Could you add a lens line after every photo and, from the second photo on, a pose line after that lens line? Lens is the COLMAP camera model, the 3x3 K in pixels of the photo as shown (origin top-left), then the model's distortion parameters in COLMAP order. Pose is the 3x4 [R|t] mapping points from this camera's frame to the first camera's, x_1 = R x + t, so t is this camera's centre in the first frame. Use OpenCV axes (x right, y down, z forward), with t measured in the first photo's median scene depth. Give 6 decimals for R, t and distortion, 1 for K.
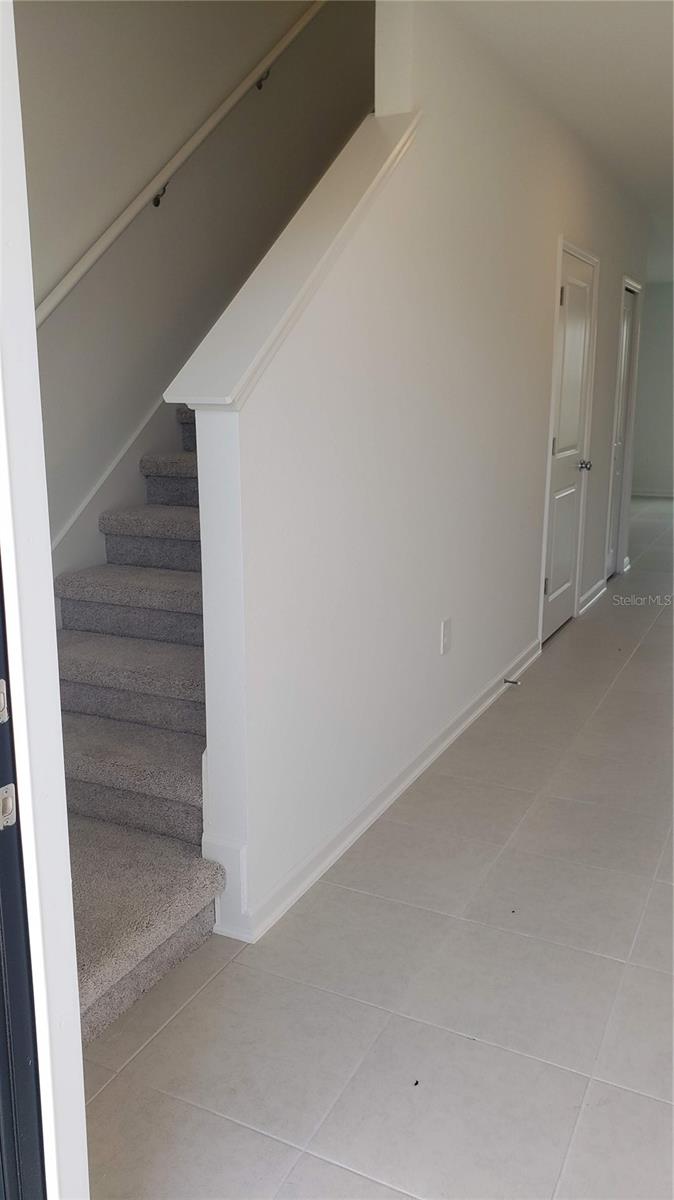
lens RADIAL K [[935.0, 0, 341.2], [0, 935.0, 595.1], [0, 0, 1]] dist [0.057316, -0.046261]
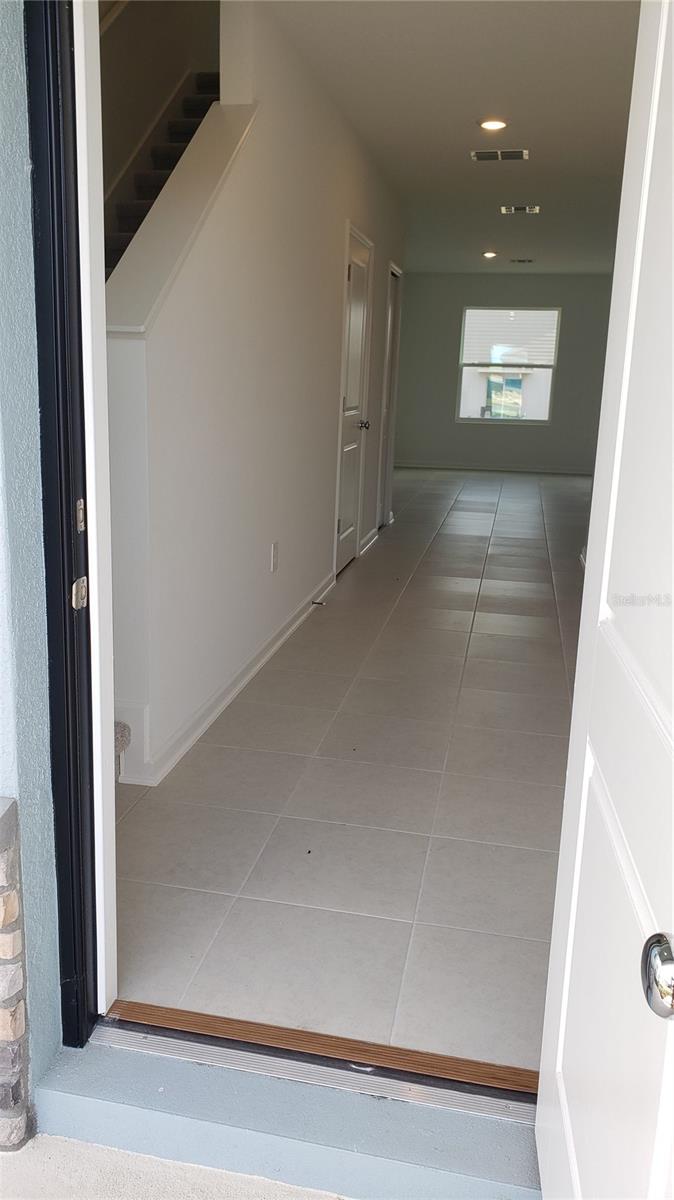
lens RADIAL K [[935.0, 0, 331.1], [0, 935.0, 605.9], [0, 0, 1]] dist [0.057316, -0.046261]
pose [[0.964740, -0.032025, 0.261250, -0.106342], [0.025708, 0.999289, 0.027562, 0.063030], [-0.261947, -0.019874, 0.964878, -0.130874]]
